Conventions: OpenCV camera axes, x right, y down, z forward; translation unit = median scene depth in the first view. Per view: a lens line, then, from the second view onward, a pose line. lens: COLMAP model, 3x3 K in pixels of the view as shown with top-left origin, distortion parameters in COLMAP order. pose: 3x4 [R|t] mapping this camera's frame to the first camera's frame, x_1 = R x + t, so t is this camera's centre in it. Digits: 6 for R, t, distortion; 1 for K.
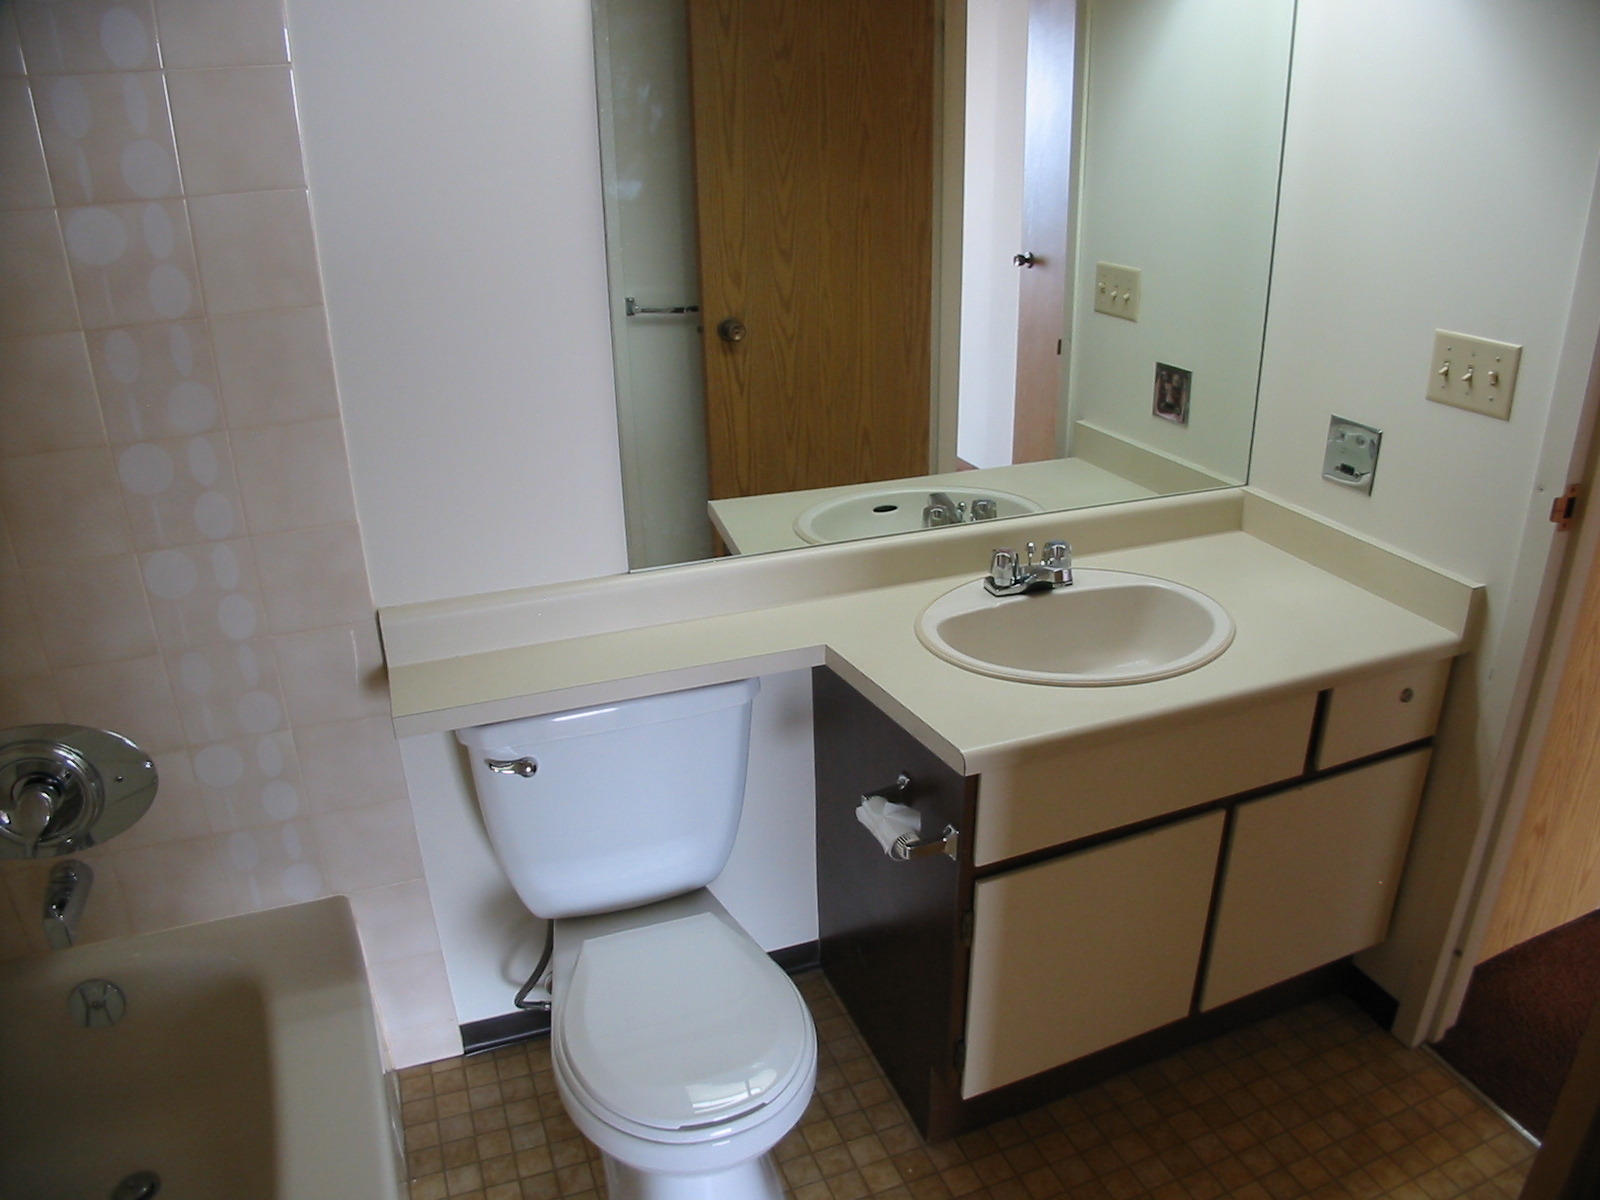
lens RADIAL K [[1152.8, 0, 800.0], [0, 1152.8, 600.0], [0, 0, 1]] dist [-0.173577, 0.095527]
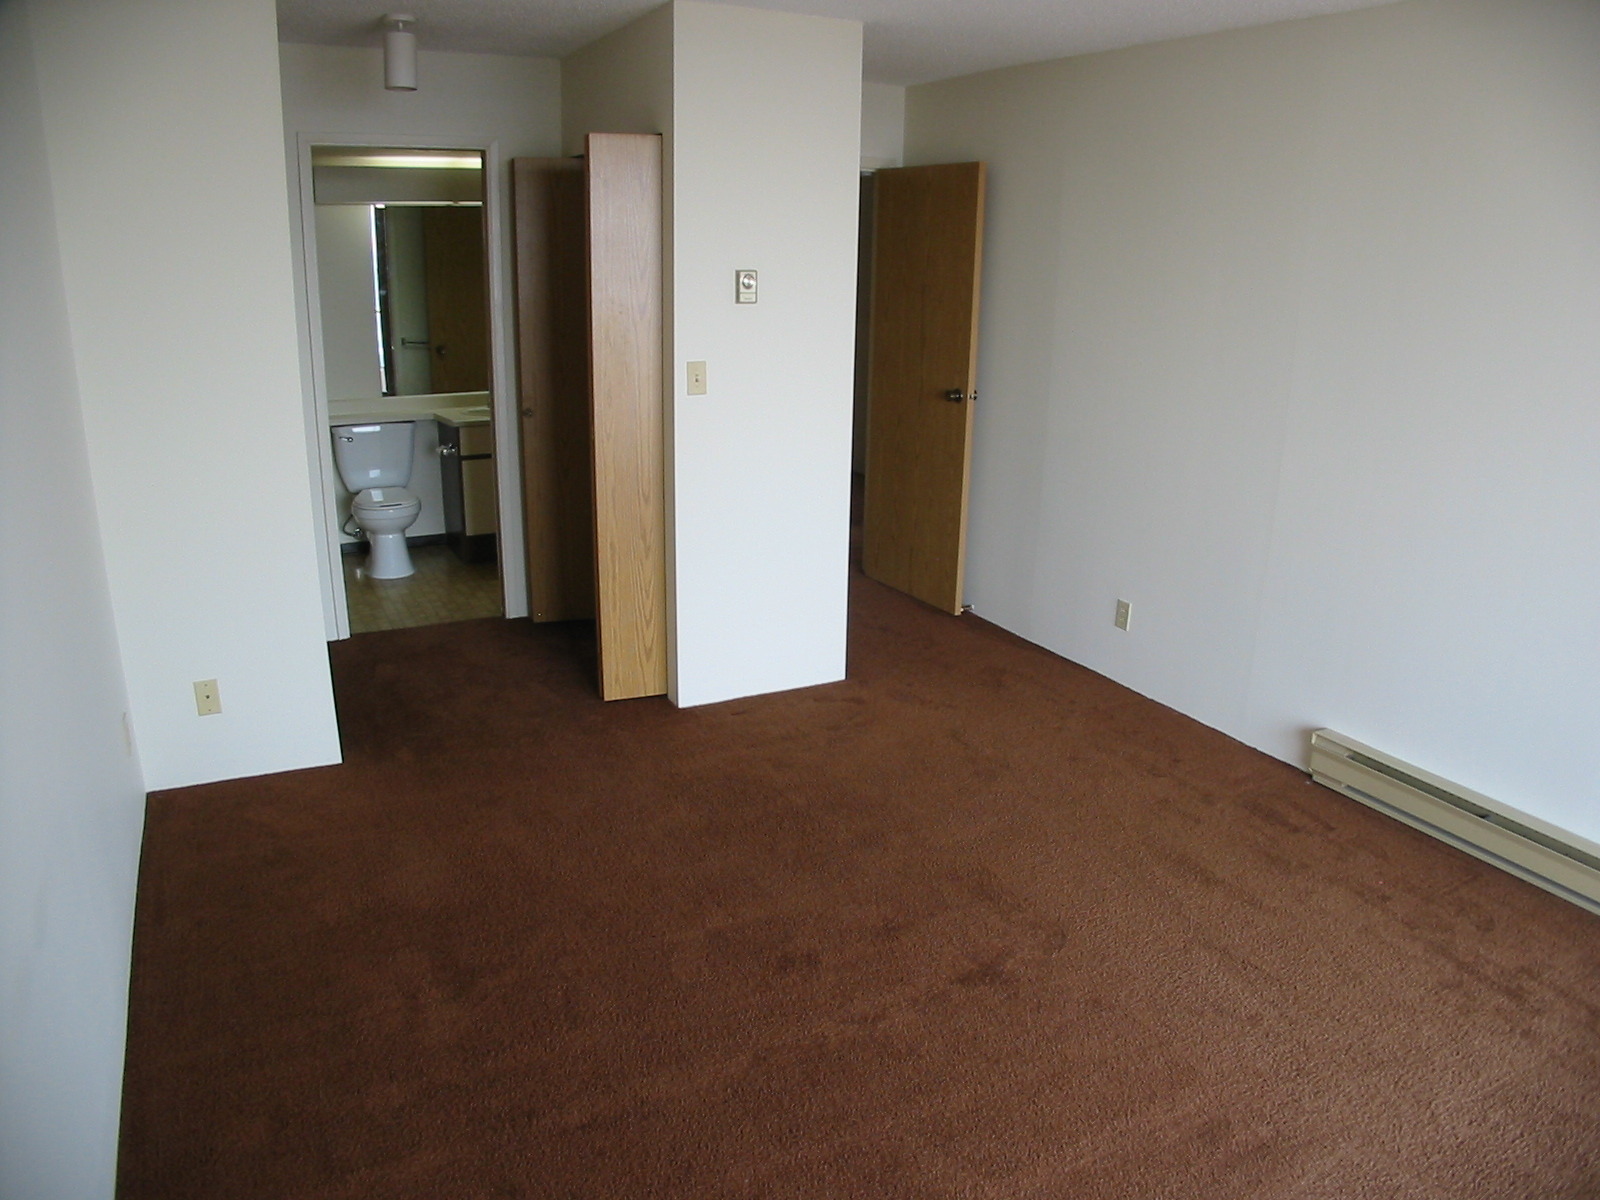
lens RADIAL K [[1152.8, 0, 800.0], [0, 1152.8, 600.0], [0, 0, 1]] dist [-0.173577, 0.095527]
pose [[0.991993, 0.006870, 0.126102, 0.567042], [0.005962, 0.994858, -0.101101, 0.778549], [-0.126148, 0.101043, 0.986852, -2.049360]]
